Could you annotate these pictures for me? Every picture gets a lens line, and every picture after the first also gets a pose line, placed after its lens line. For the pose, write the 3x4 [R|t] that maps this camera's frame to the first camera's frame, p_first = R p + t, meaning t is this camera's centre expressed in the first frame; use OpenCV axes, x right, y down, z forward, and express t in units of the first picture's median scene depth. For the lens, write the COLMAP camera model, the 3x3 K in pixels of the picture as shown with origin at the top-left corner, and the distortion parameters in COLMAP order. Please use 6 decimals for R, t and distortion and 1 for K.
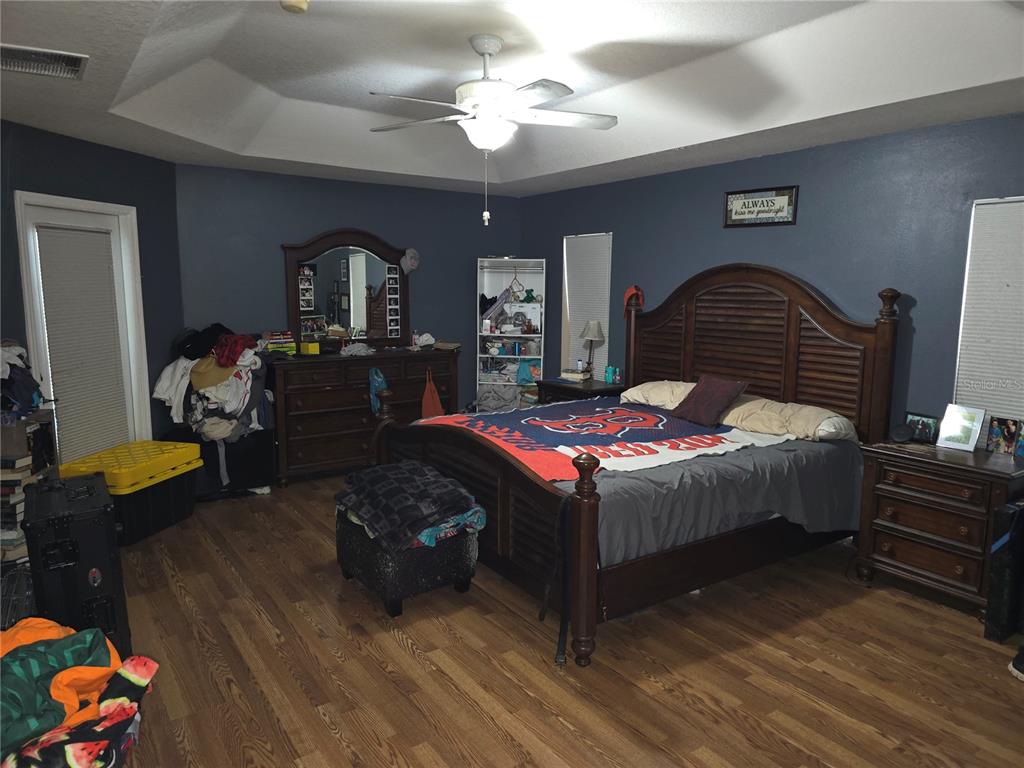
lens RADIAL K [[685.2, 0, 511.6], [0, 685.2, 382.8], [0, 0, 1]] dist [0.068160, -0.072236]
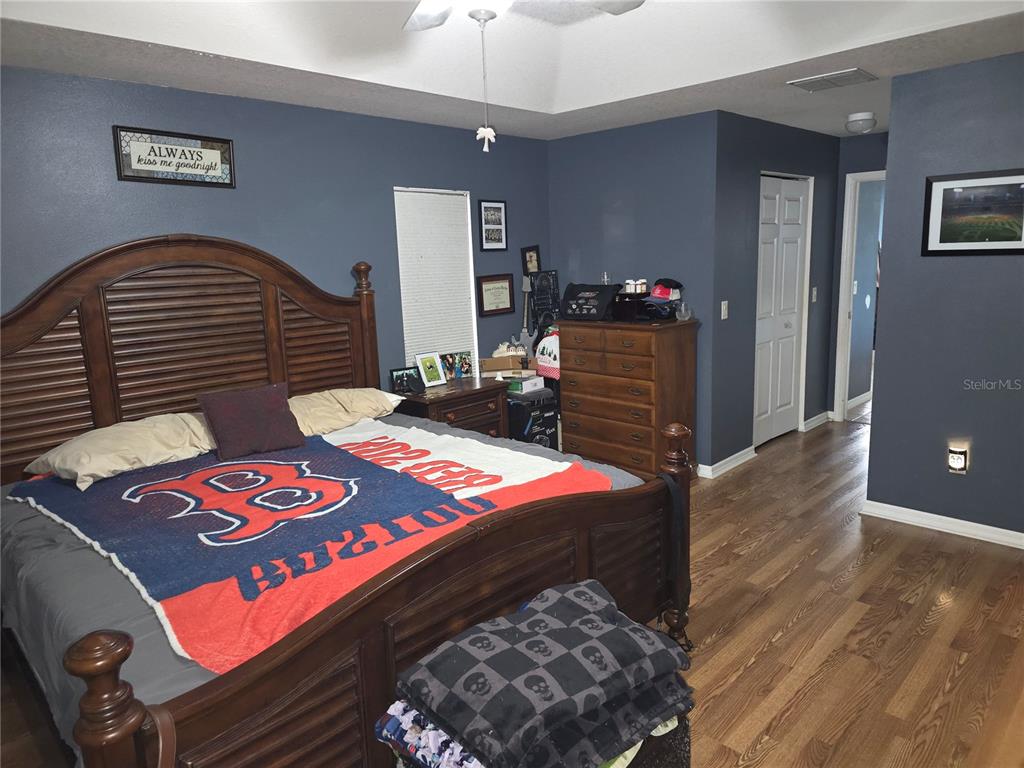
lens RADIAL K [[685.2, 0, 512.3], [0, 685.2, 381.3], [0, 0, 1]] dist [0.068160, -0.072236]
pose [[-0.192091, -0.179233, 0.964871, -0.480937], [0.173249, 0.961546, 0.213107, -0.125681], [-0.965964, 0.208099, -0.153653, 0.847635]]
